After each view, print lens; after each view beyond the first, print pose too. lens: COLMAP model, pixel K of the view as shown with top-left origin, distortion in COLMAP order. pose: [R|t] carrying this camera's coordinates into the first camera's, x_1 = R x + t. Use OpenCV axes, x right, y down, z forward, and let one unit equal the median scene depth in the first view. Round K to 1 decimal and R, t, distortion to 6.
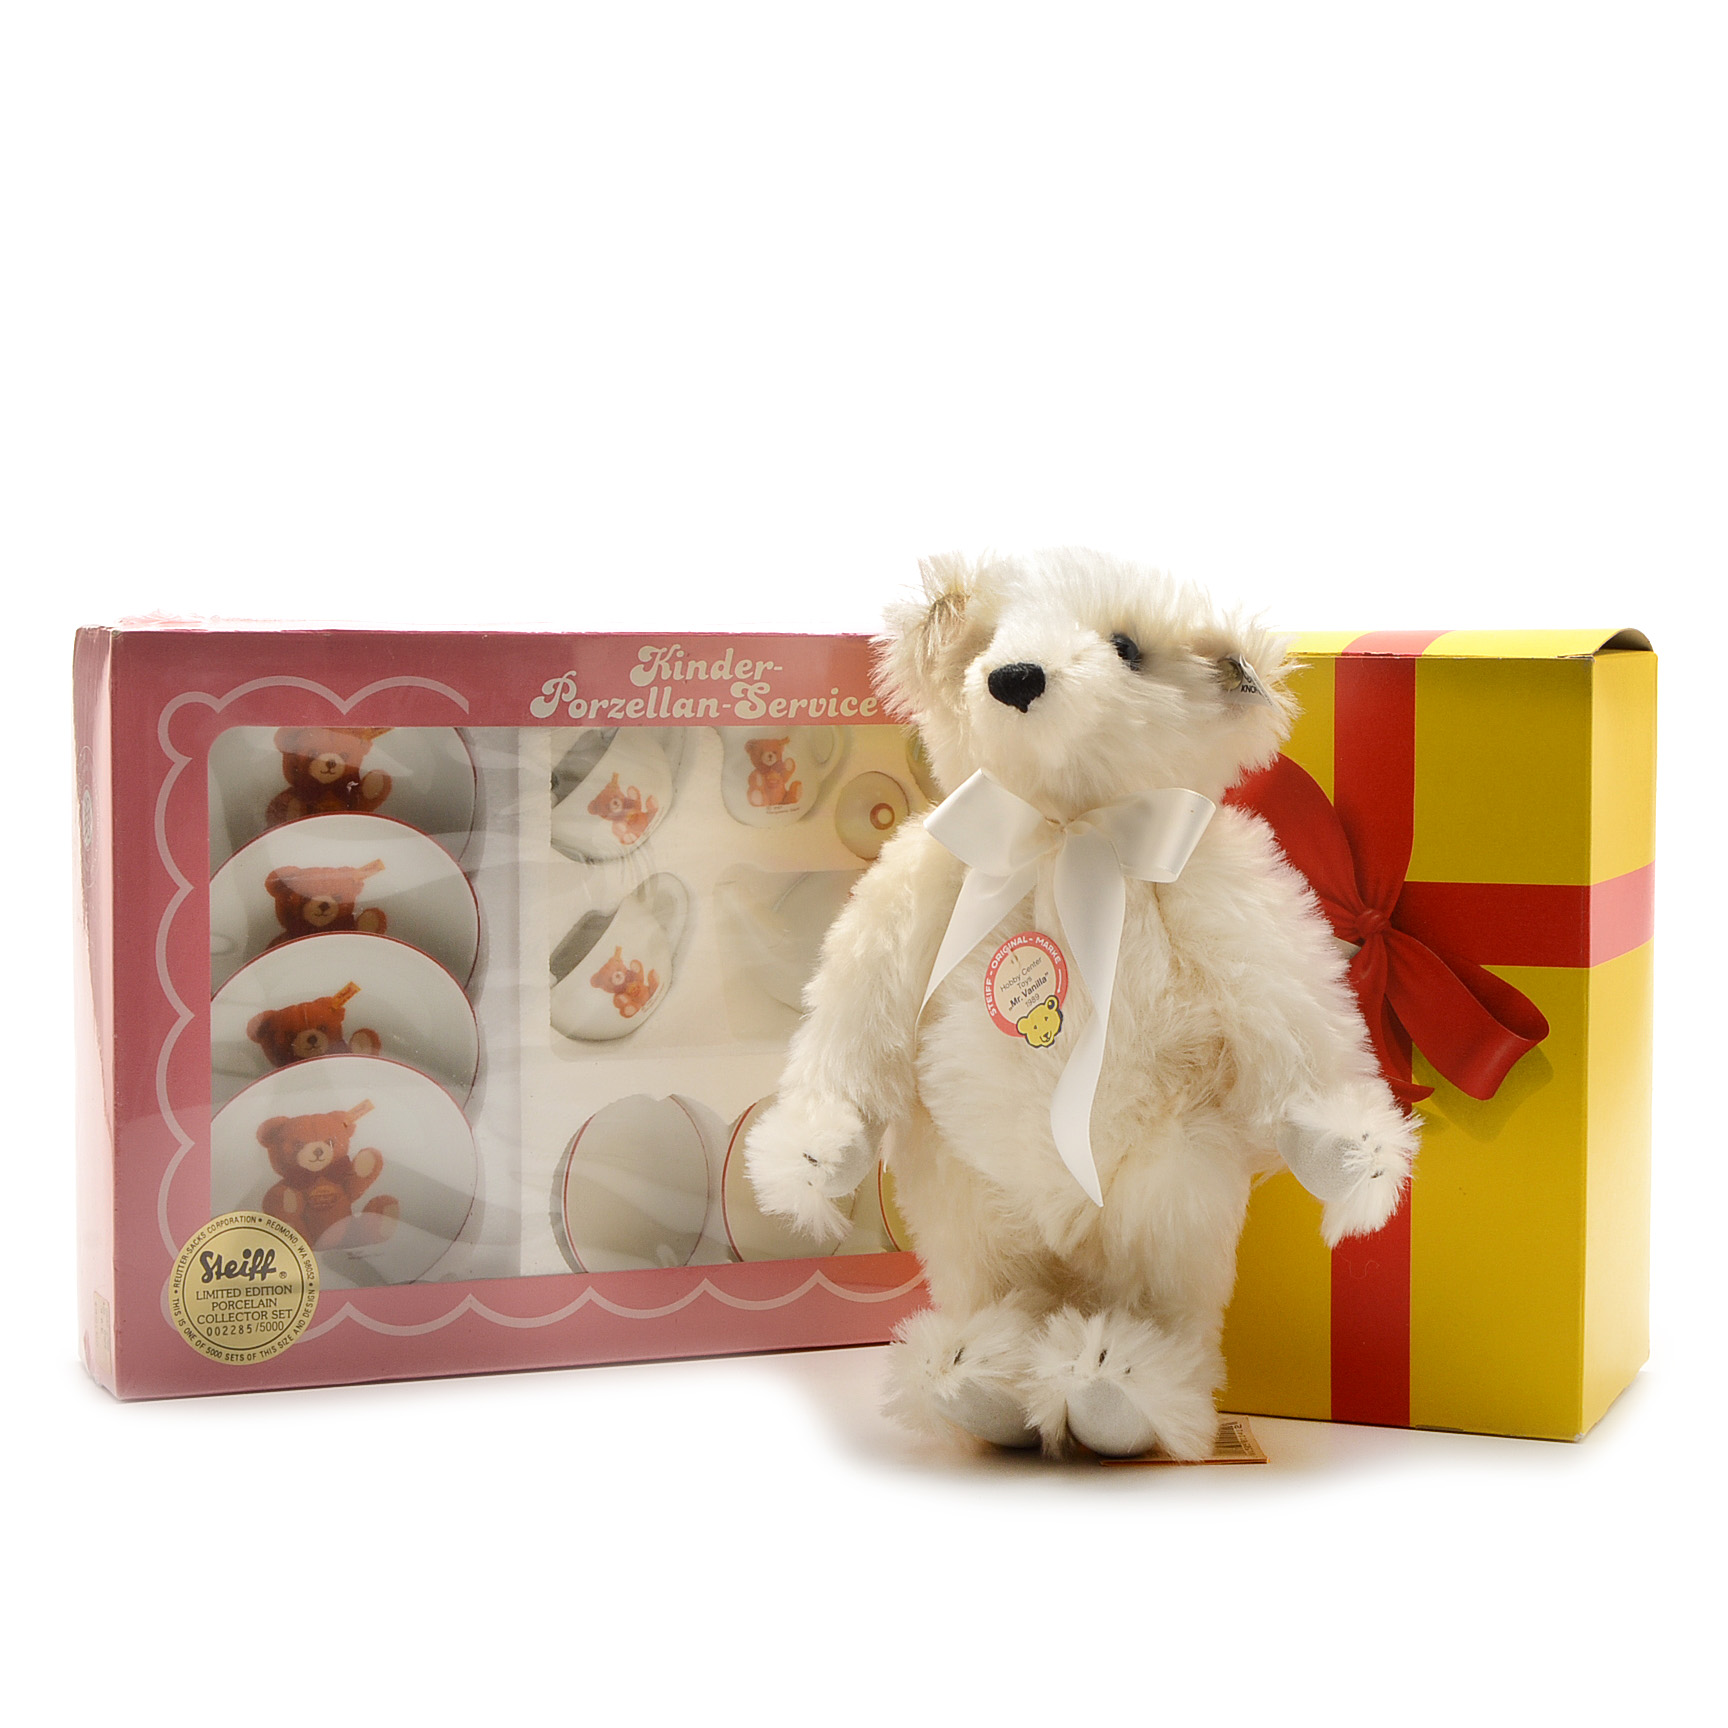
lens RADIAL K [[4278.0, 0, 866.6], [0, 4278.0, 867.6], [0, 0, 1]] dist [0.014872, 0.000000]
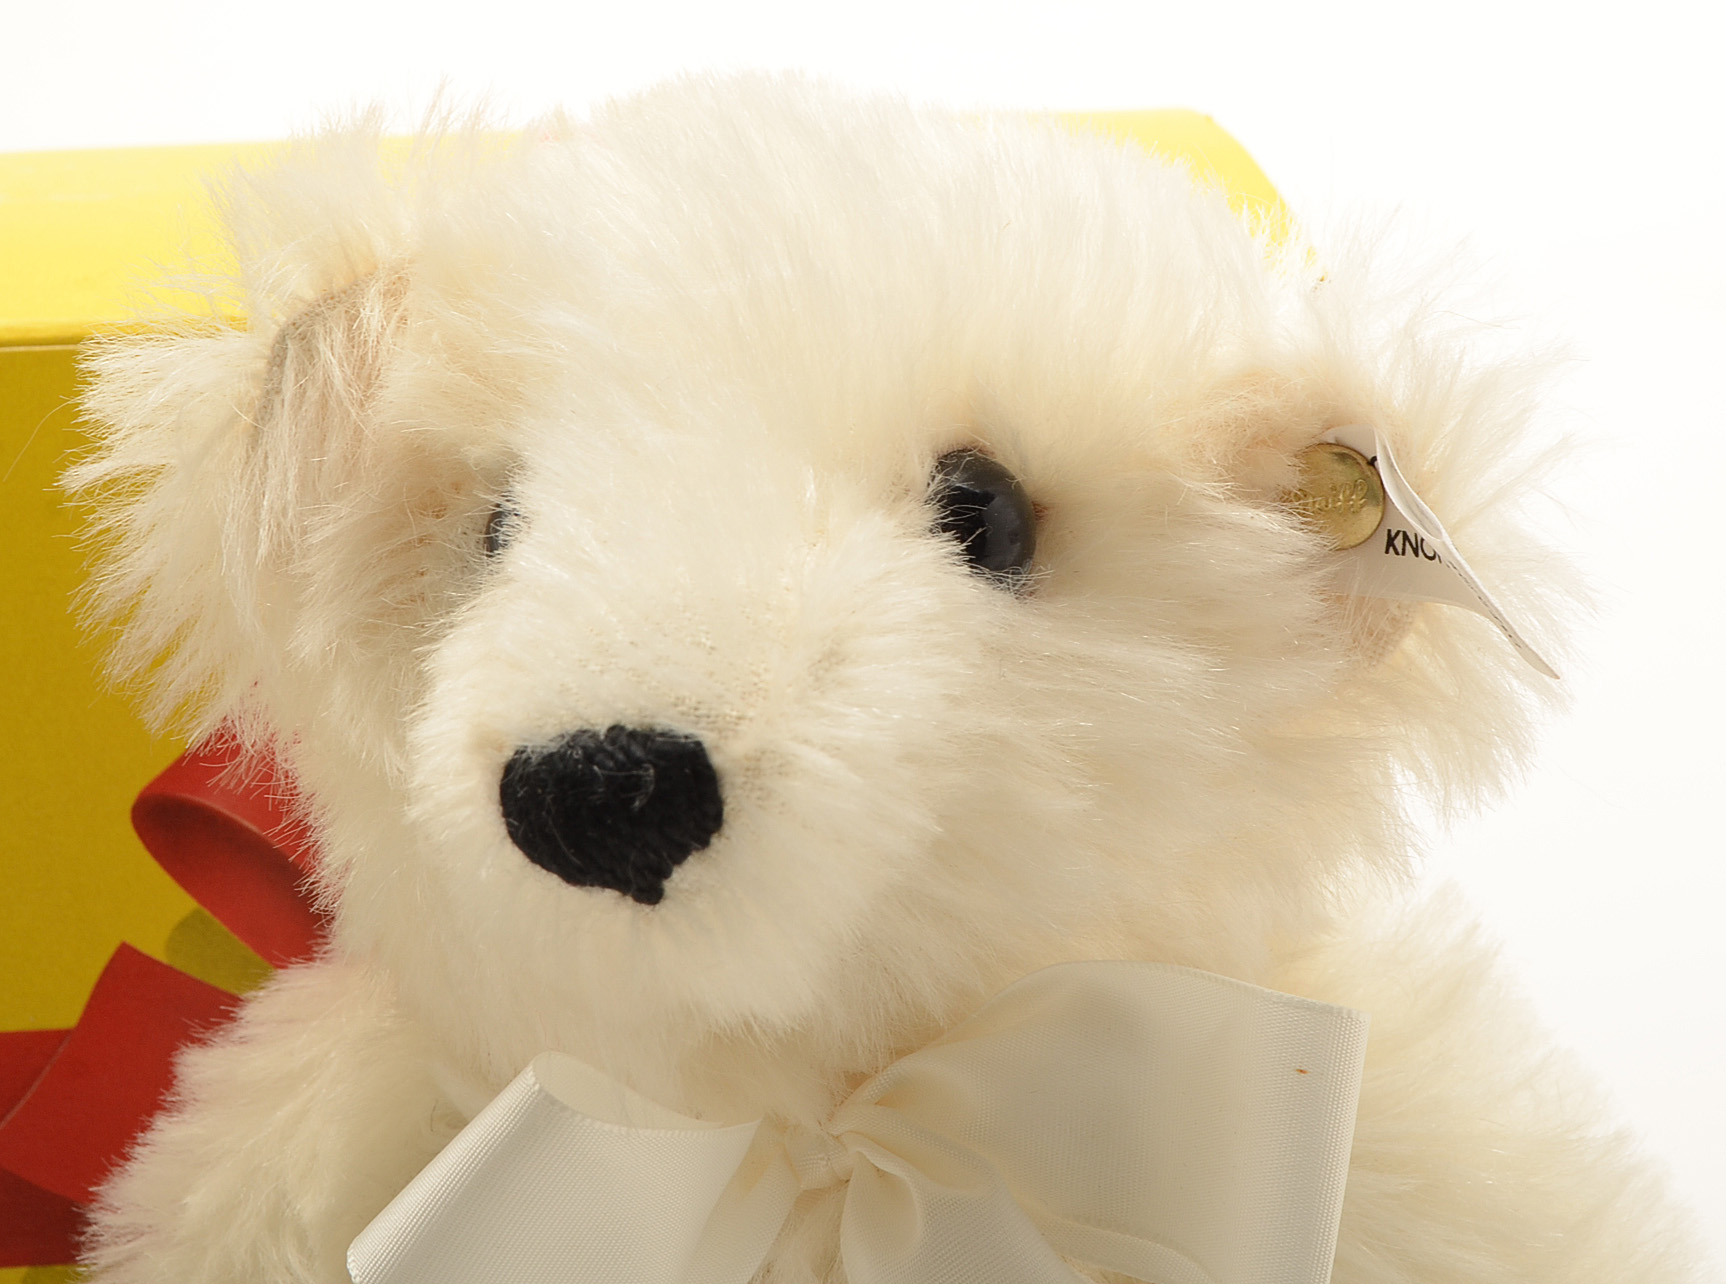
lens RADIAL K [[4750.7, 0, 866.8], [0, 4750.7, 643.5], [0, 0, 1]] dist [-0.075396, 0.000000]
pose [[0.991205, -0.105496, 0.079899, 0.027429], [0.083819, 0.967678, 0.237852, -0.114571], [-0.102409, -0.229063, 0.968010, 0.697224]]
